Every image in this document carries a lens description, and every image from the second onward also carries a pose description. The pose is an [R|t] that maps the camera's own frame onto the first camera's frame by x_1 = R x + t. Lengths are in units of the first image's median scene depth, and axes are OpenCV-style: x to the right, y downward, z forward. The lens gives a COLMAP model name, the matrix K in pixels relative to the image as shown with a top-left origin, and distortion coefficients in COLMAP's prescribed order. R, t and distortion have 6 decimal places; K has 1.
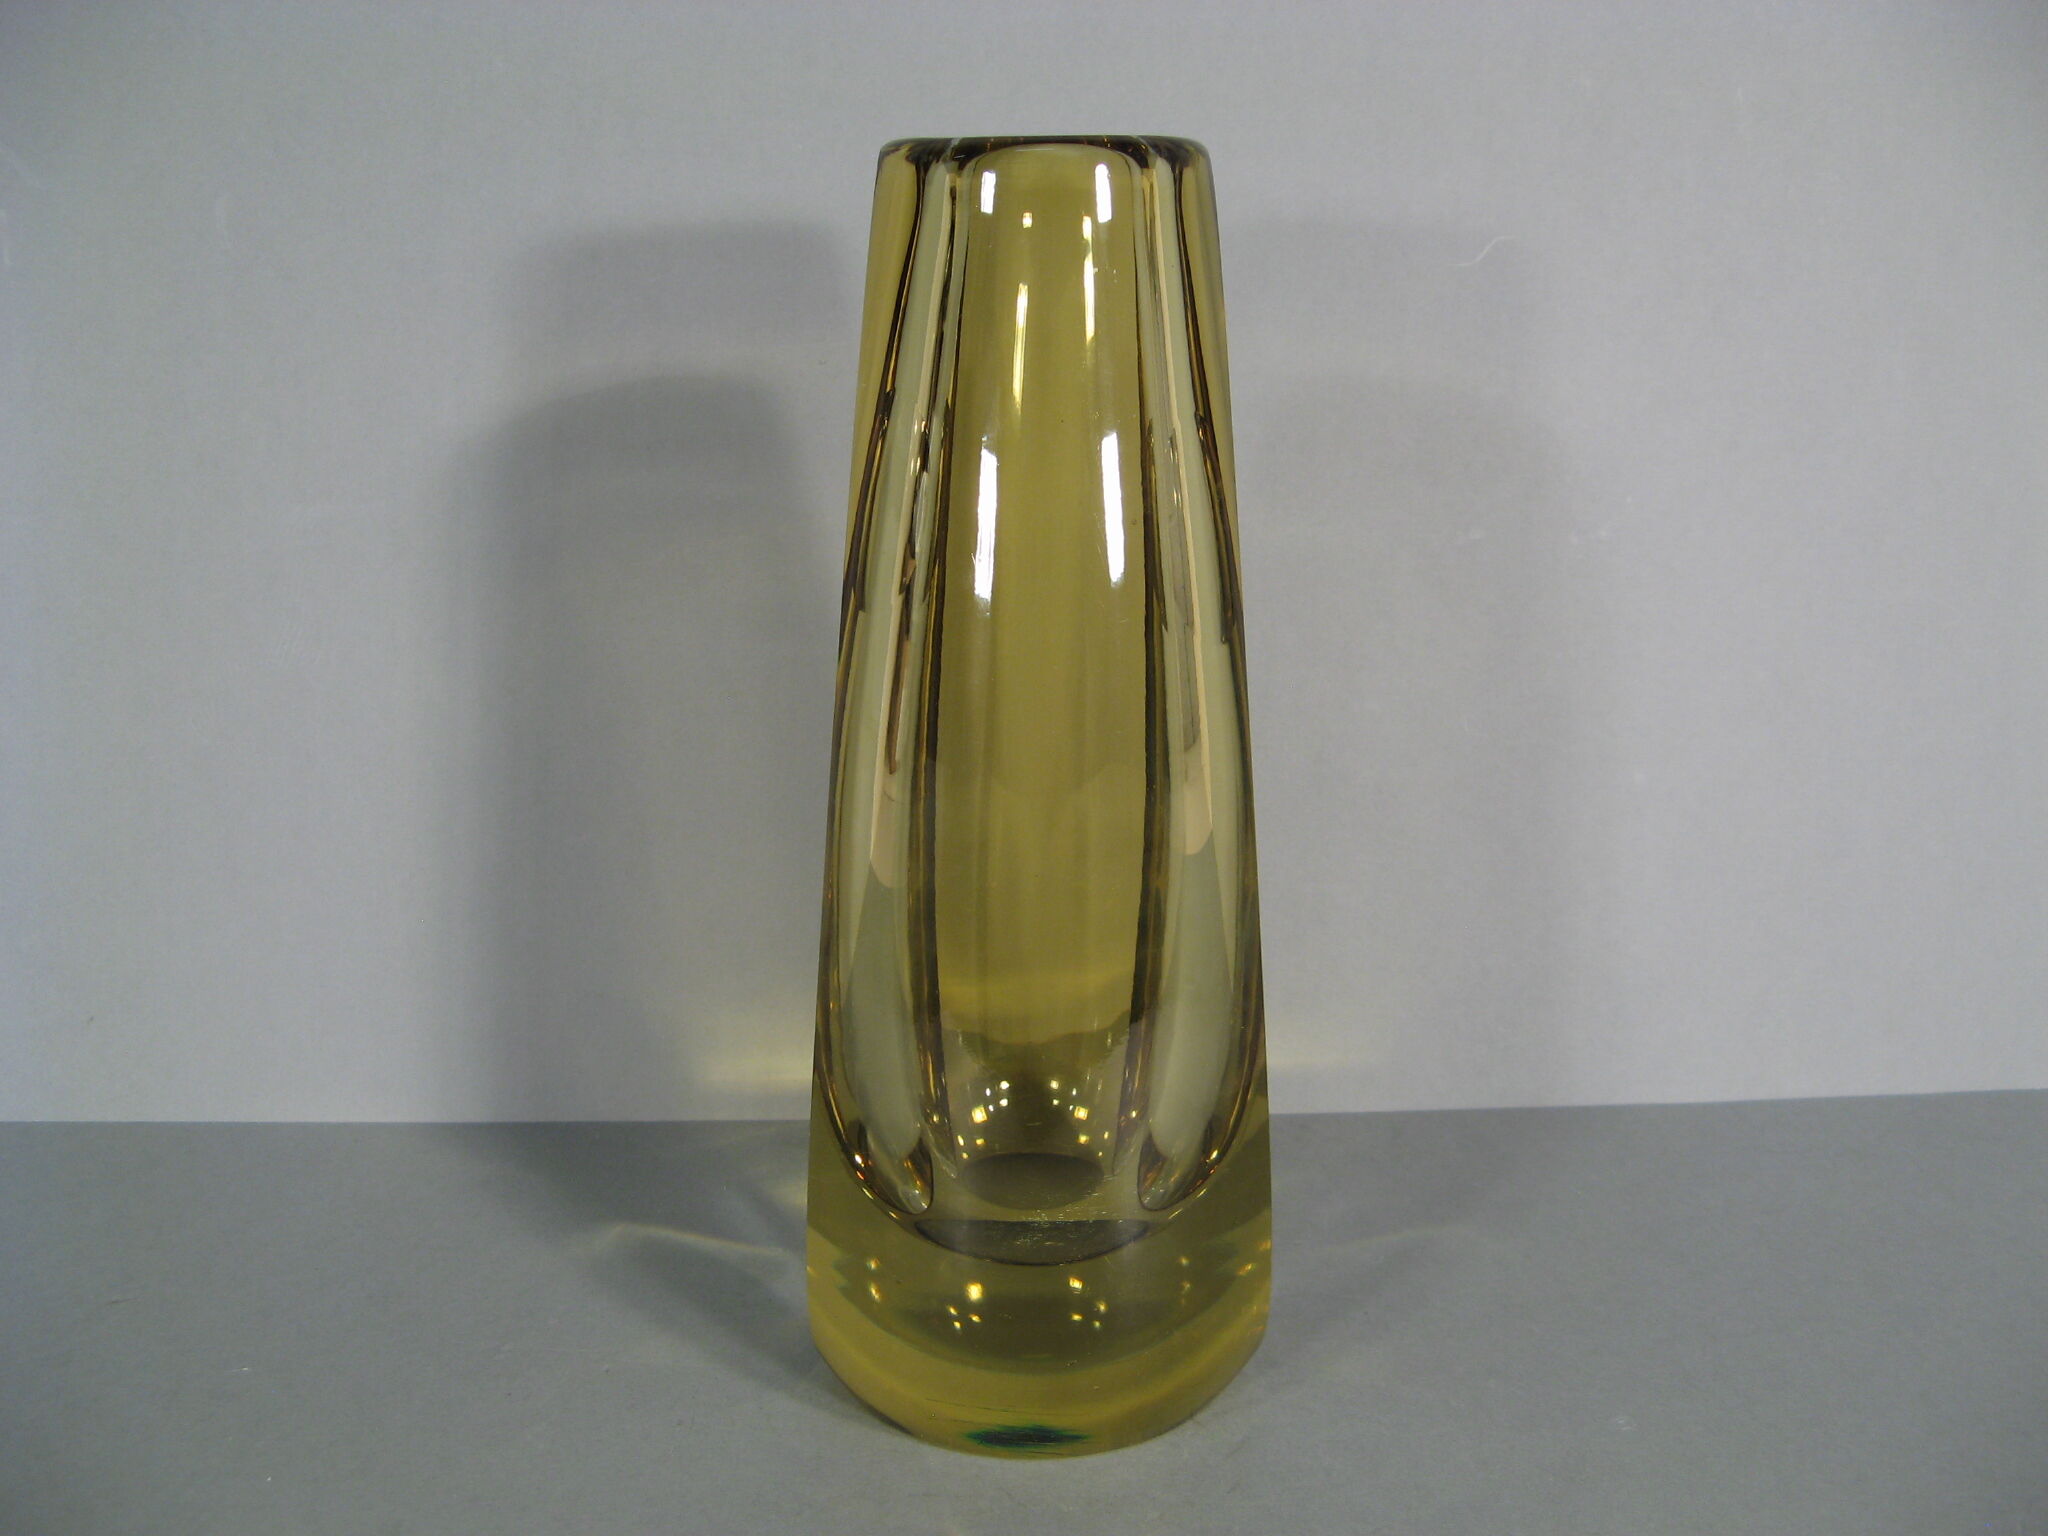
lens RADIAL K [[2058.9, 0, 1022.4], [0, 2058.9, 770.8], [0, 0, 1]] dist [-0.120011, 0.000000]
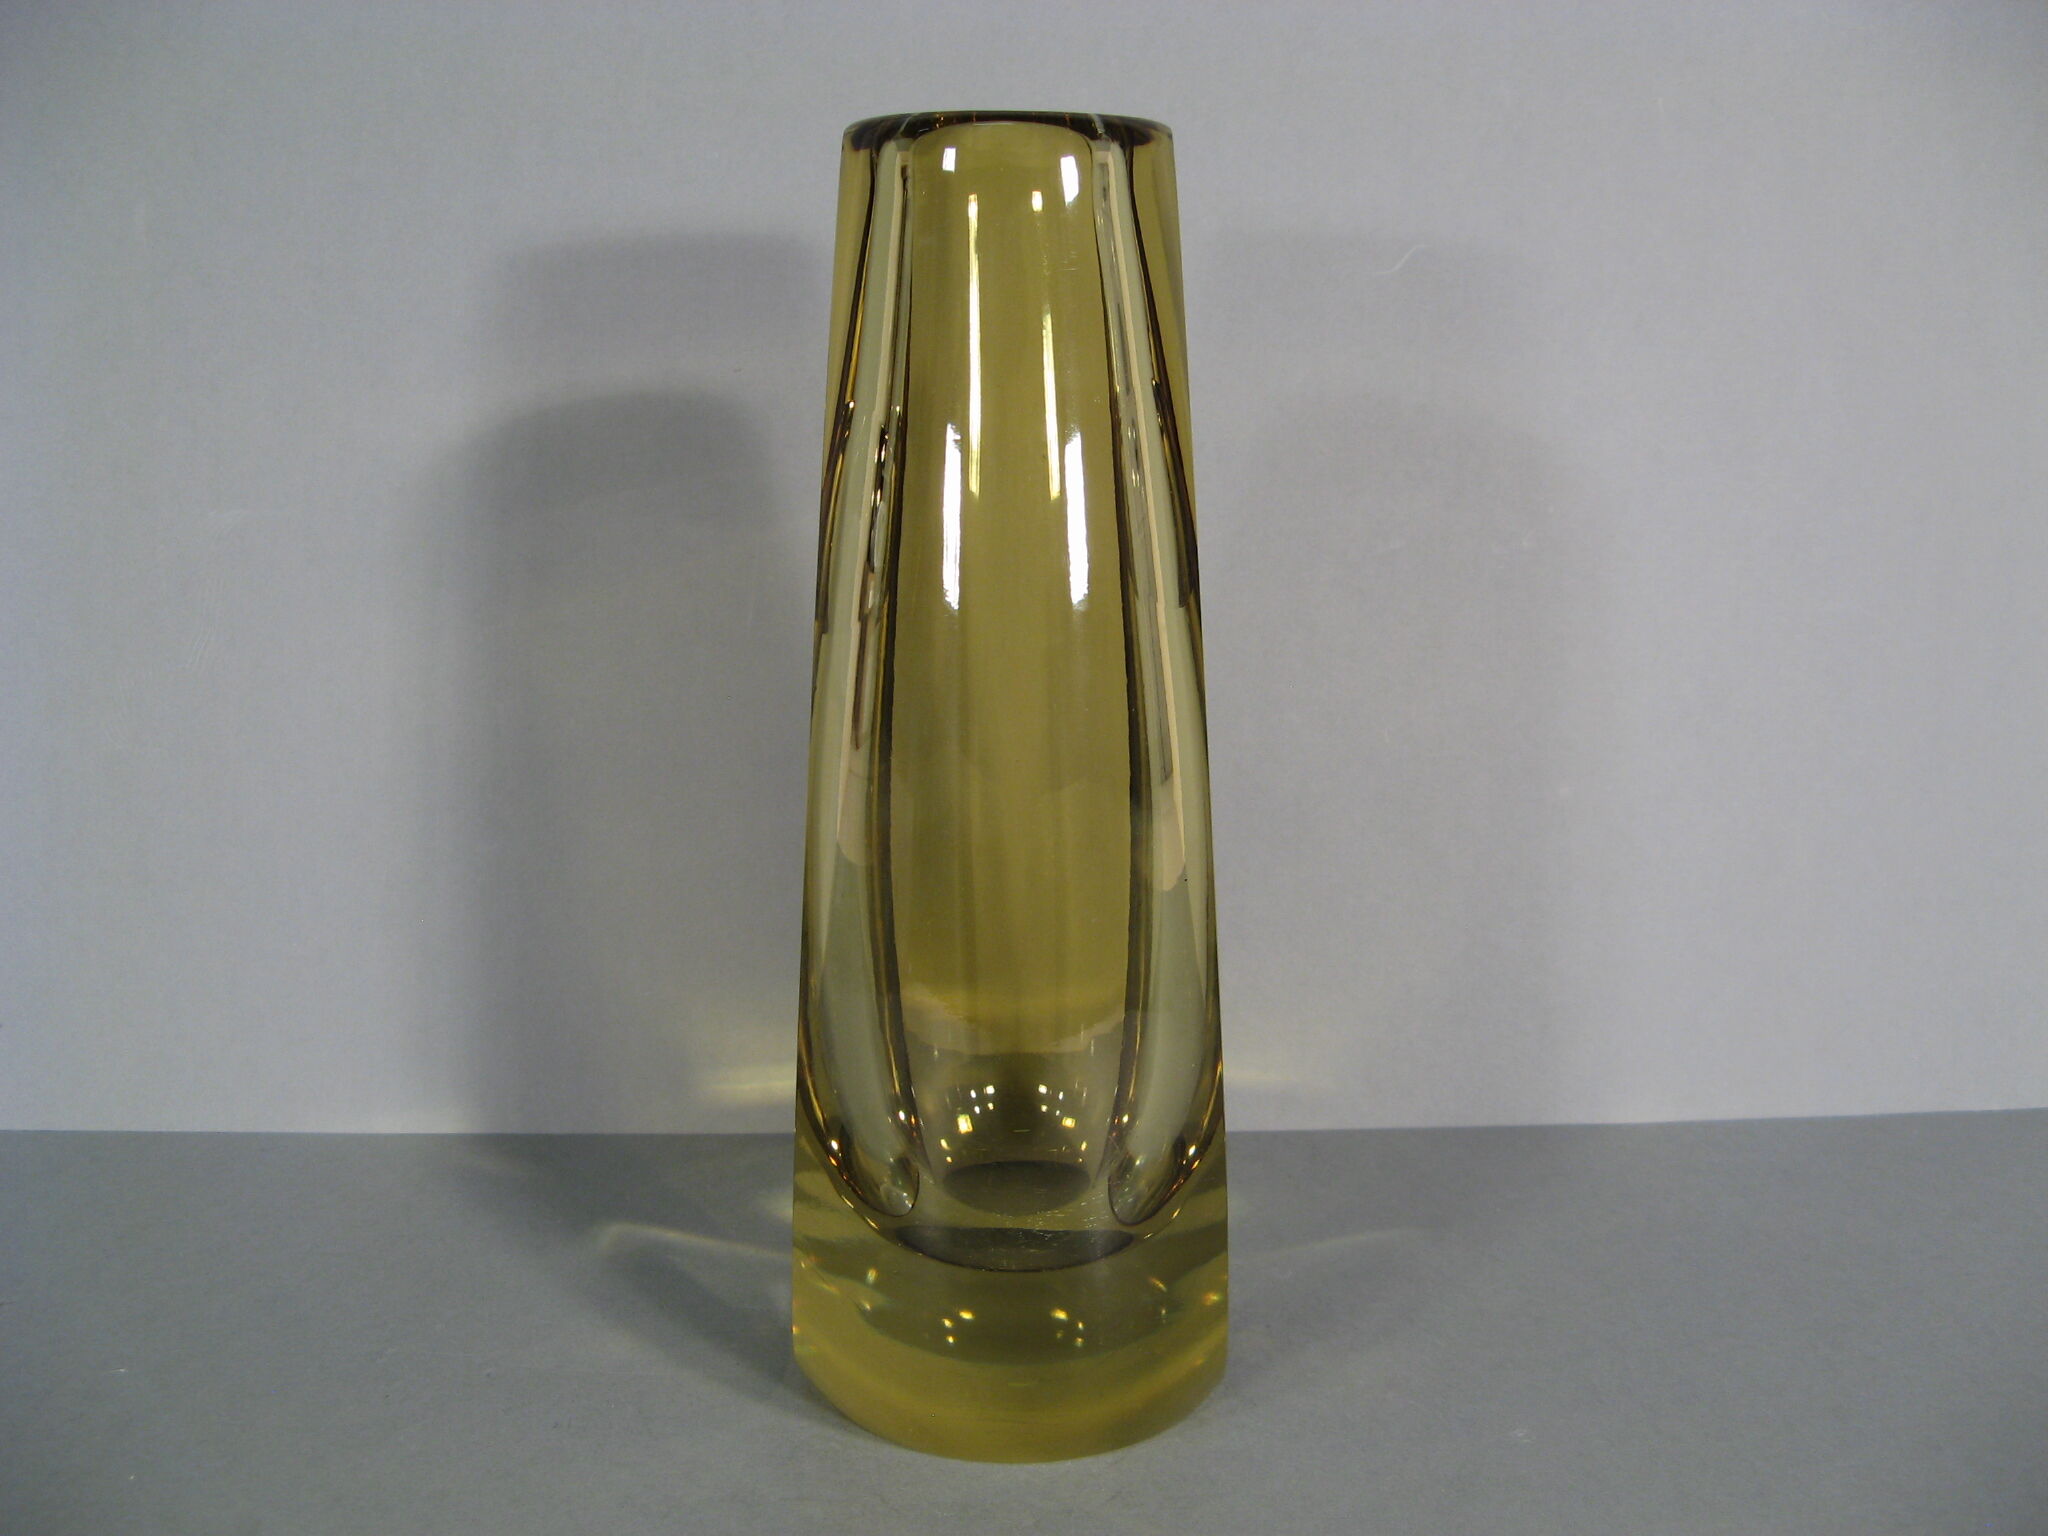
lens RADIAL K [[2058.9, 0, 1019.7], [0, 2058.9, 769.7], [0, 0, 1]] dist [-0.120011, 0.000000]
pose [[0.999978, 0.003762, -0.005405, 0.045739], [-0.003934, 0.999476, -0.032124, 0.026556], [0.005282, 0.032145, 0.999469, 0.010520]]
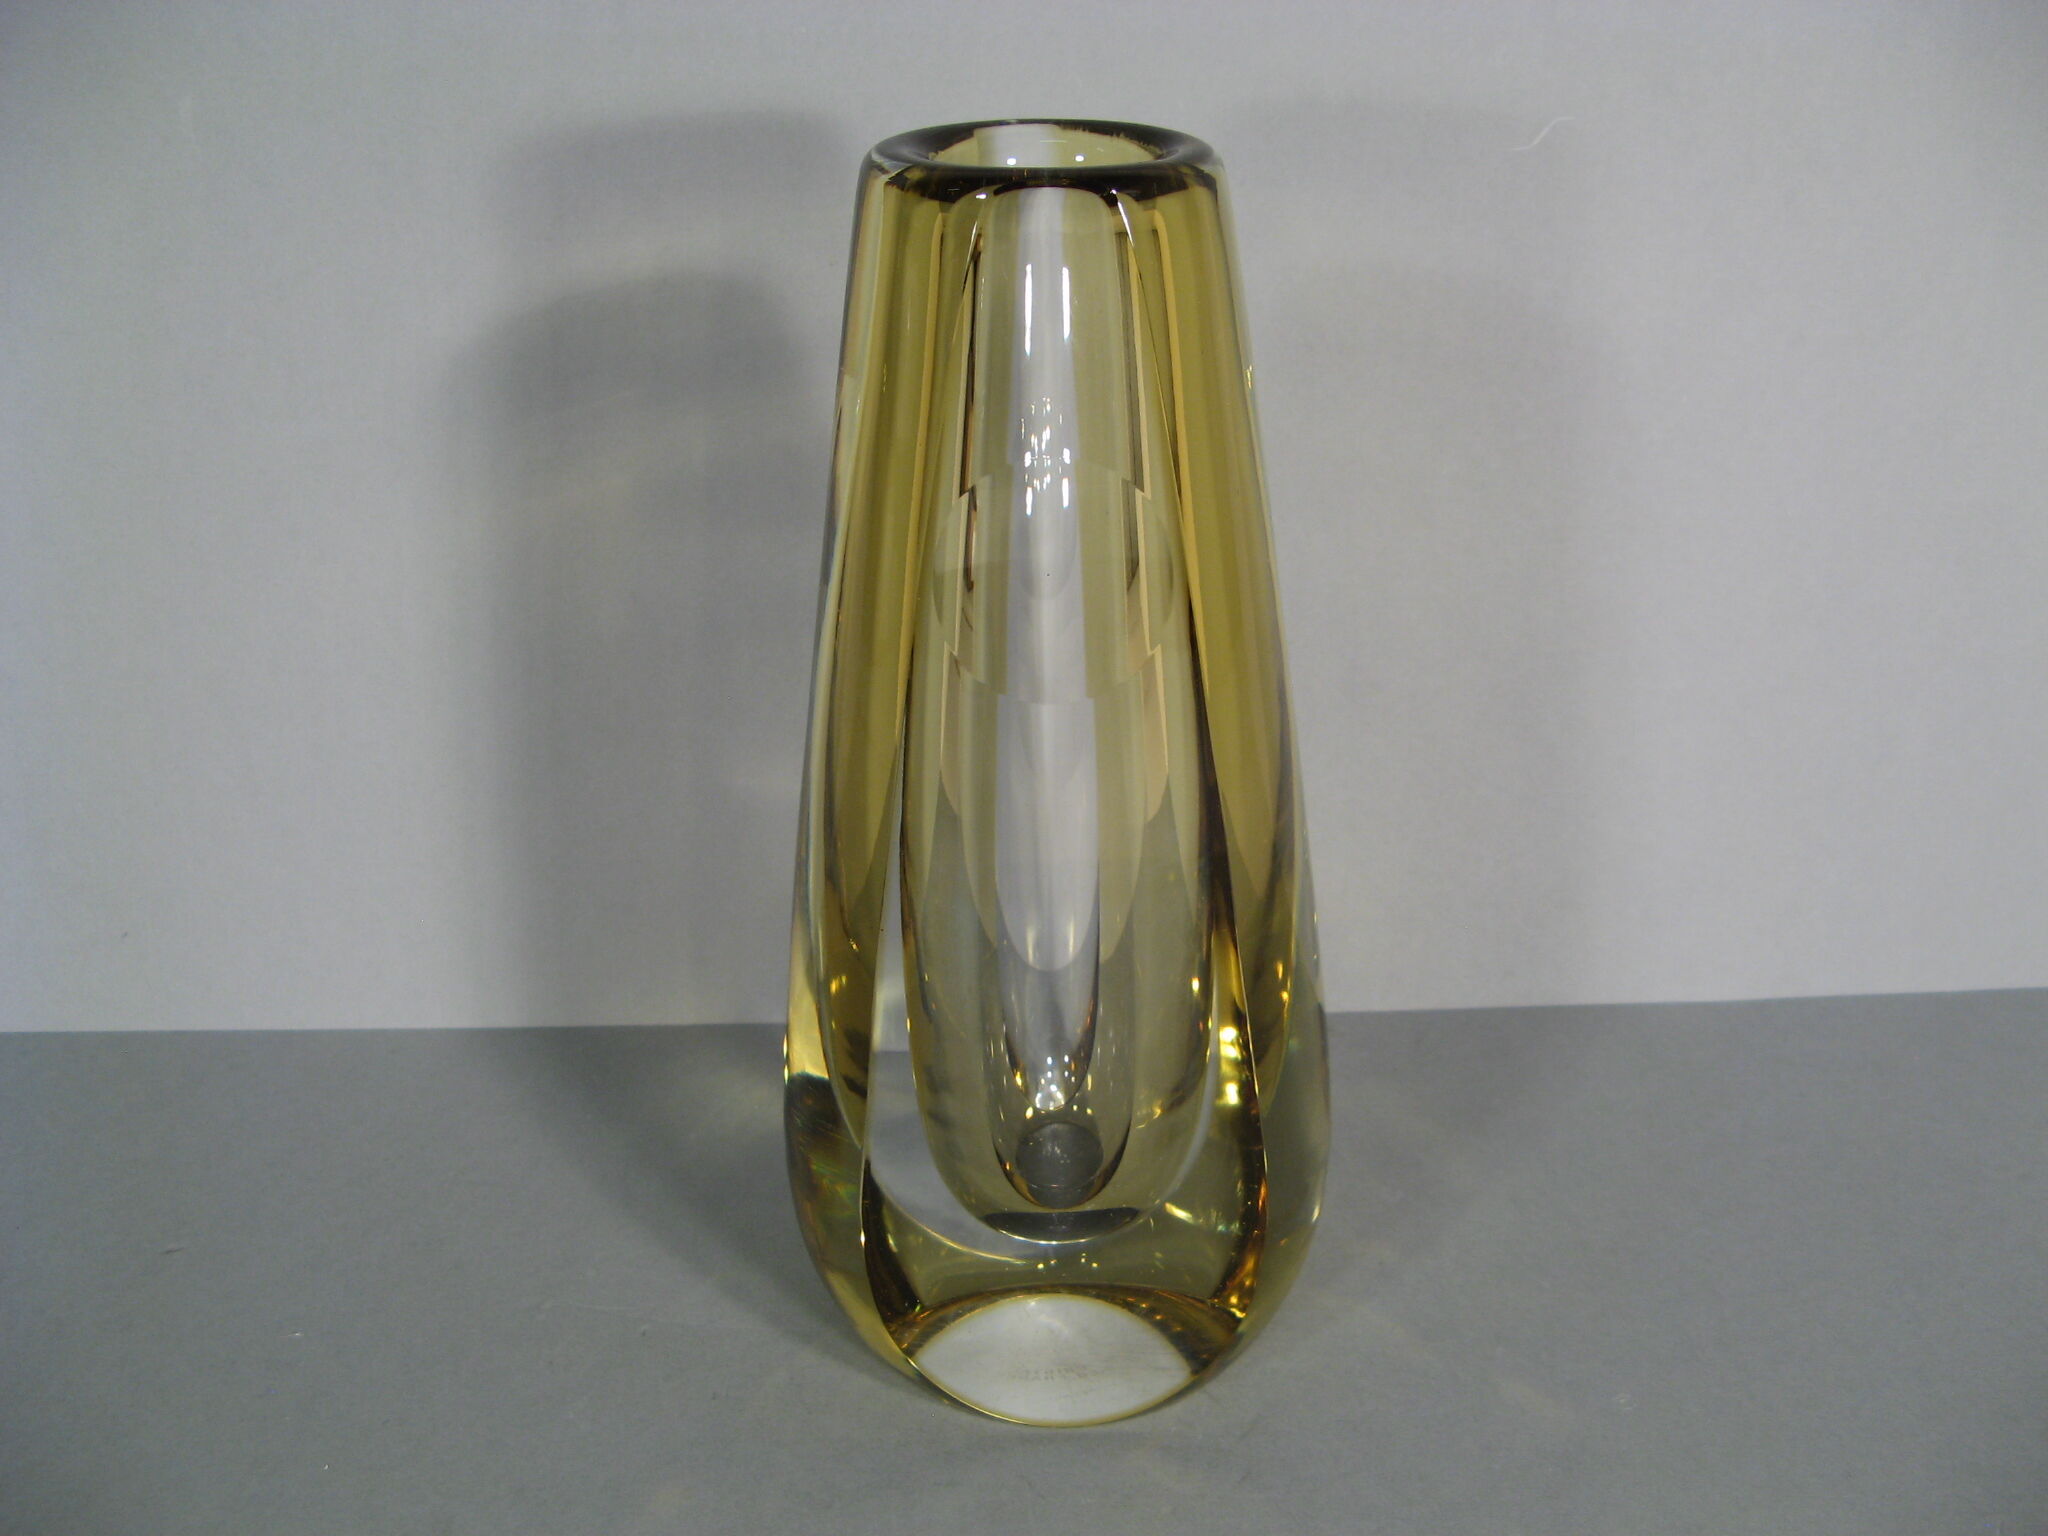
lens RADIAL K [[2058.9, 0, 1020.7], [0, 2058.9, 783.1], [0, 0, 1]] dist [-0.120011, 0.000000]
pose [[0.999713, -0.002417, -0.023834, 0.010794], [0.007159, 0.979578, 0.200938, -0.151125], [0.022861, -0.201051, 0.979314, 0.033172]]
